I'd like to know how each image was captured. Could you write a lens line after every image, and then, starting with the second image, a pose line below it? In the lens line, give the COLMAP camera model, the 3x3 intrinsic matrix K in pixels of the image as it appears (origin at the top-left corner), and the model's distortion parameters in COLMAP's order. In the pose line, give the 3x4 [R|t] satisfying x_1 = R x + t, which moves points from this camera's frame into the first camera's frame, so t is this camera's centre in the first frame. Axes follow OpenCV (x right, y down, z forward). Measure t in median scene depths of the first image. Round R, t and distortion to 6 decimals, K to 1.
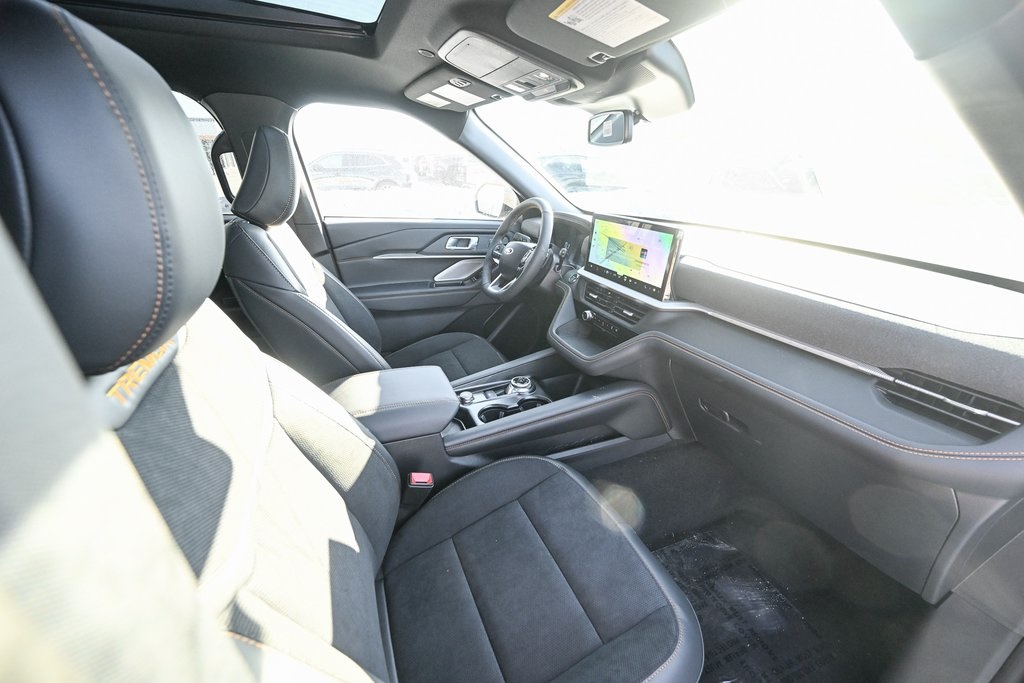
lens RADIAL K [[398.1, 0, 511.1], [0, 398.1, 344.1], [0, 0, 1]] dist [-0.003053, -0.000106]
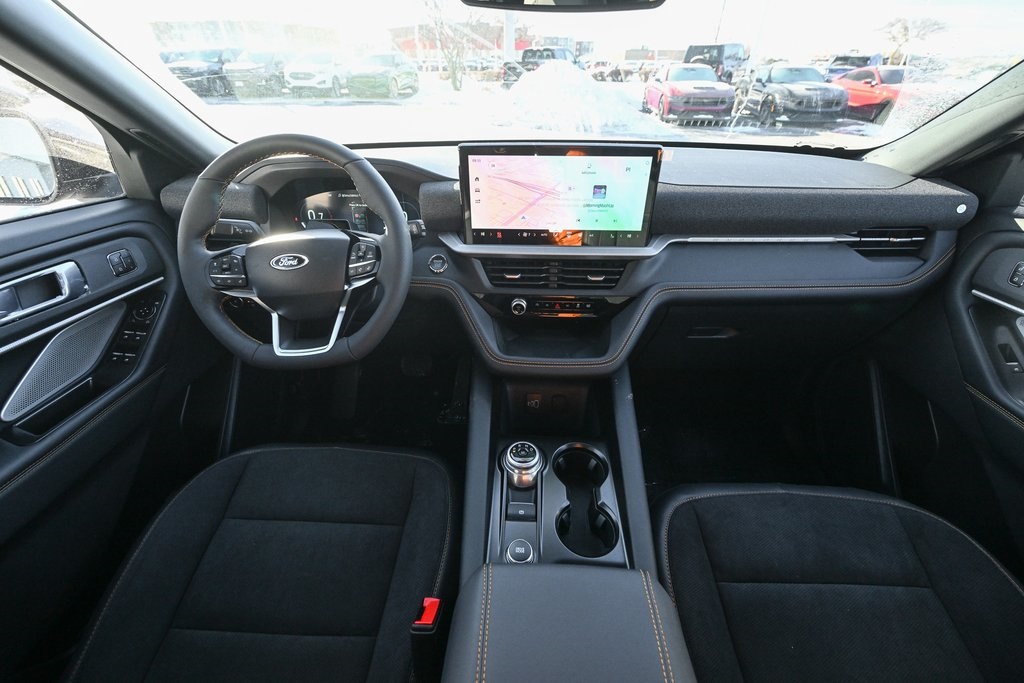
lens RADIAL K [[398.1, 0, 515.4], [0, 398.1, 339.4], [0, 0, 1]] dist [-0.003053, -0.000106]
pose [[0.427160, -0.515514, 0.742819, -0.333549], [0.372448, 0.848926, 0.374976, -0.279503], [-0.823904, 0.116487, 0.554629, 0.652172]]
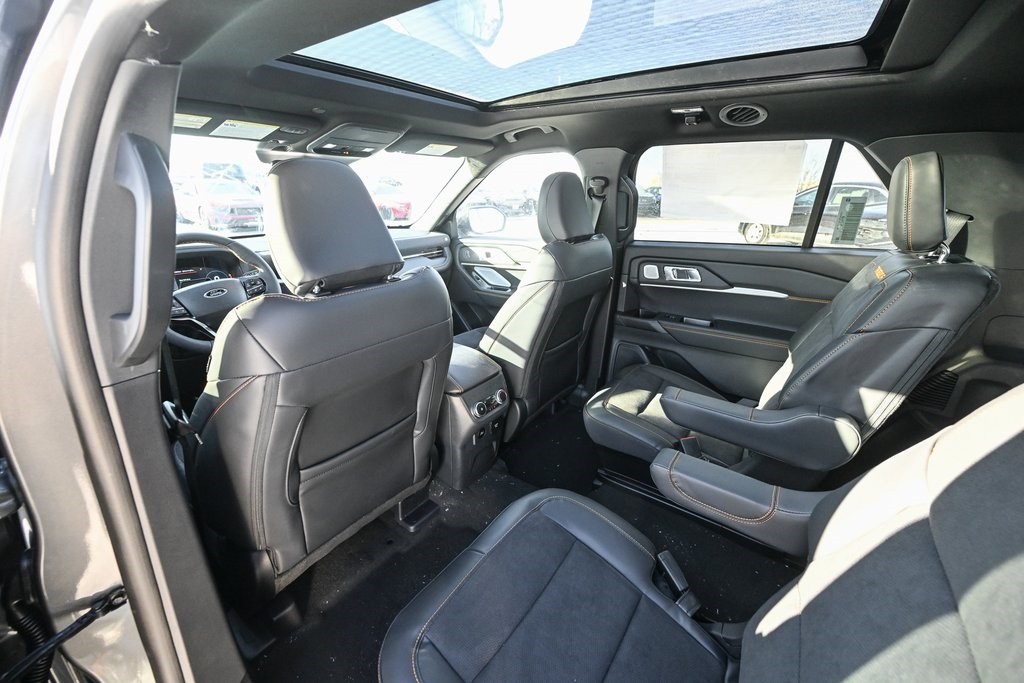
lens RADIAL K [[398.1, 0, 515.9], [0, 398.1, 342.8], [0, 0, 1]] dist [-0.003053, -0.000106]
pose [[-0.519792, -0.328111, 0.788771, -1.277623], [0.329178, 0.775082, 0.539341, -0.482666], [-0.788326, 0.539991, -0.294875, 0.955698]]
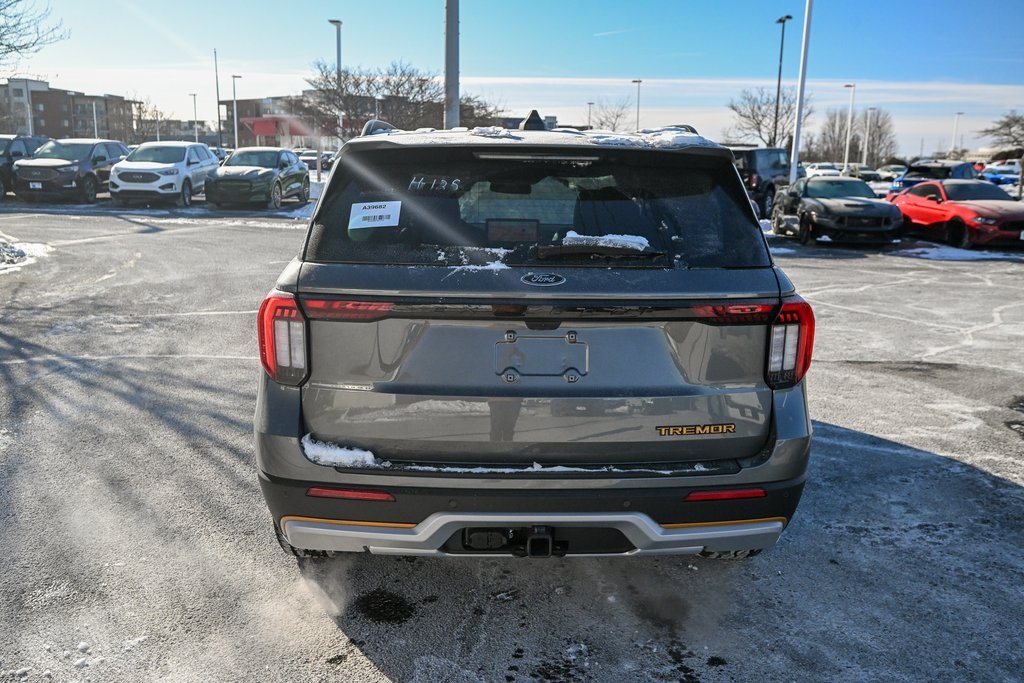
lens RADIAL K [[877.0, 0, 512.1], [0, 877.0, 344.2], [0, 0, 1]] dist [-0.006445, -0.003269]
pose [[0.362967, -0.188213, 0.912596, -4.487016], [0.367745, 0.928823, 0.045297, 0.164134], [-0.856165, 0.319162, 0.406347, -0.940239]]
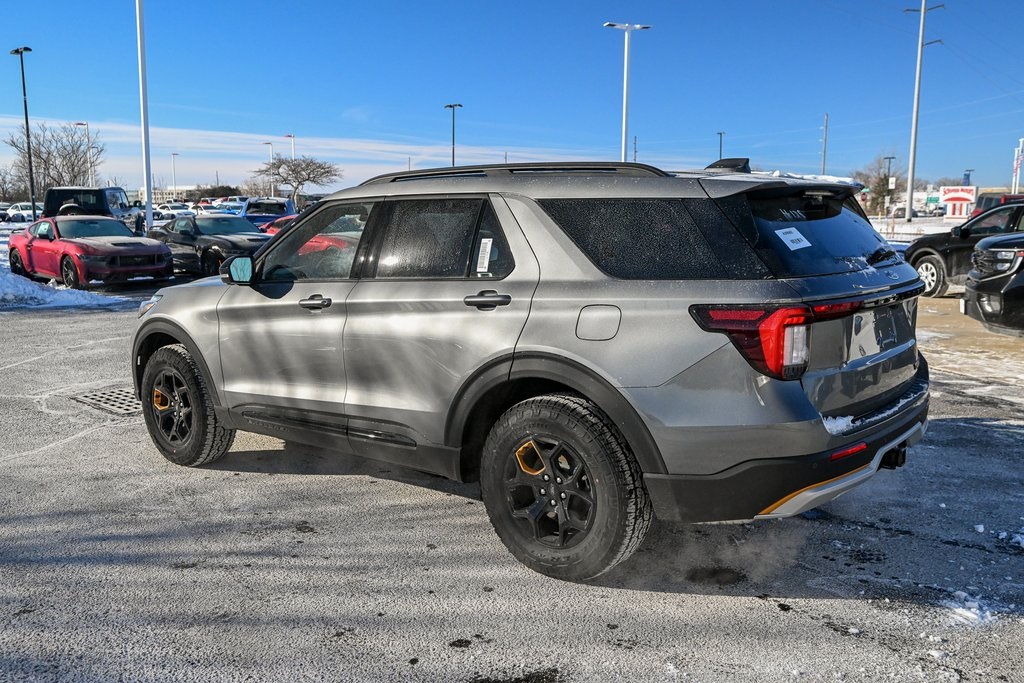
lens RADIAL K [[877.0, 0, 508.8], [0, 877.0, 346.6], [0, 0, 1]] dist [-0.006445, -0.003269]
pose [[-0.462593, -0.143110, 0.874944, -4.625422], [0.364489, 0.868927, 0.334835, -1.252459], [-0.808181, 0.473800, -0.349797, 2.304153]]
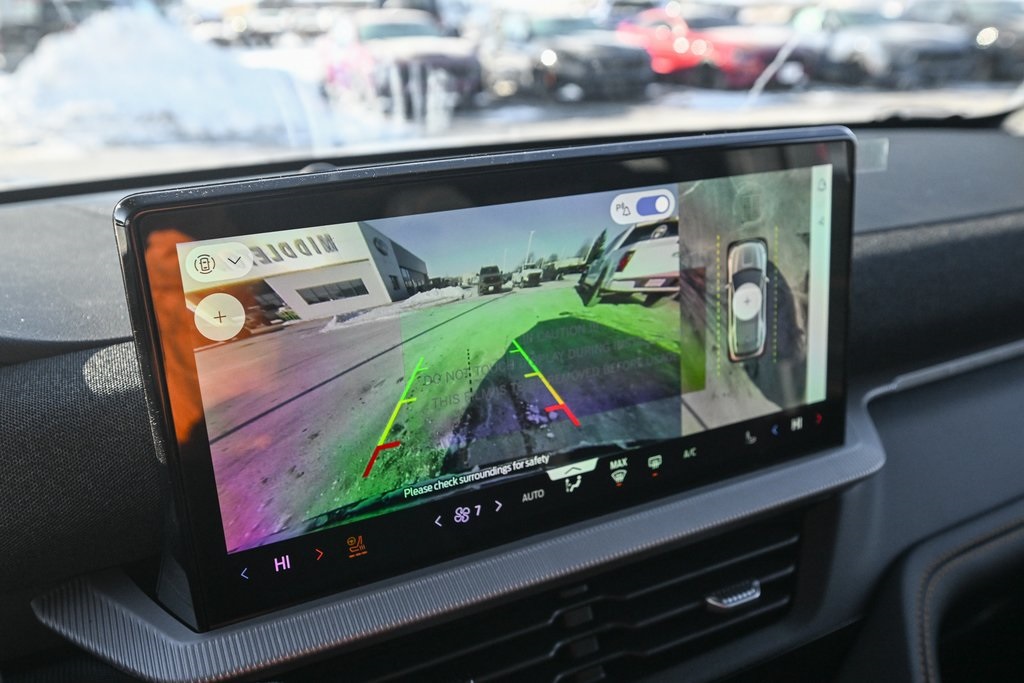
lens RADIAL K [[877.0, 0, 509.0], [0, 877.0, 335.4], [0, 0, 1]] dist [-0.006445, -0.003269]
pose [[-0.048156, -0.343297, 0.937992, -0.055035], [0.430111, 0.840429, 0.329671, -0.336545], [-0.901491, 0.419316, 0.107184, 0.894124]]
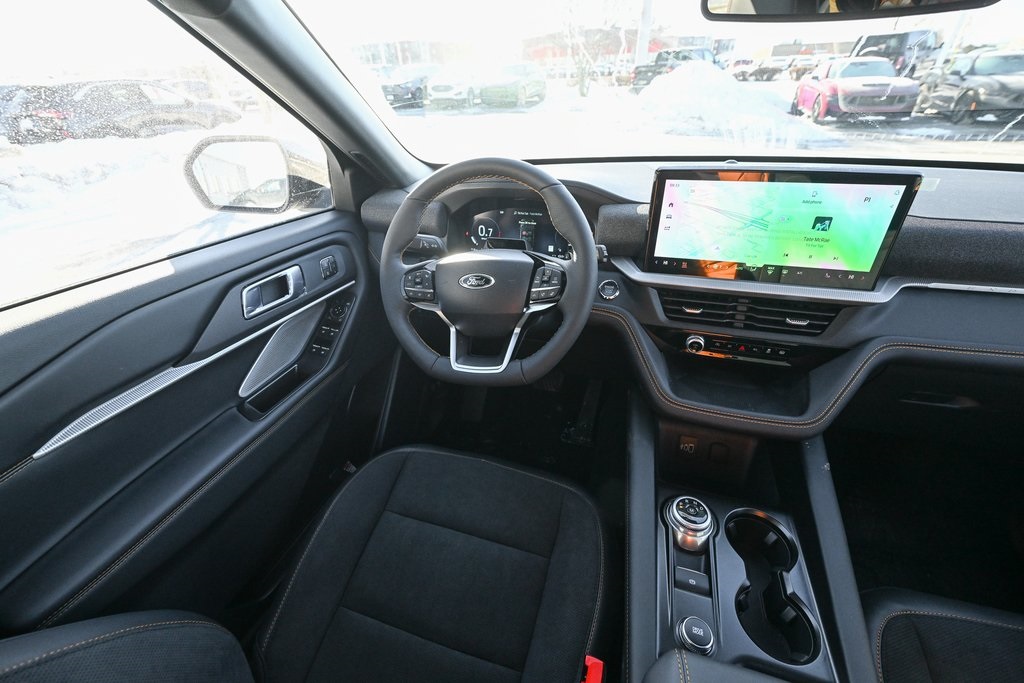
lens RADIAL K [[398.1, 0, 513.4], [0, 398.1, 338.9], [0, 0, 1]] dist [-0.003053, -0.000106]
pose [[0.648108, -0.445887, 0.617366, -0.355169], [0.352138, 0.894266, 0.276203, -0.344912], [-0.675245, 0.038389, 0.736594, 0.752562]]
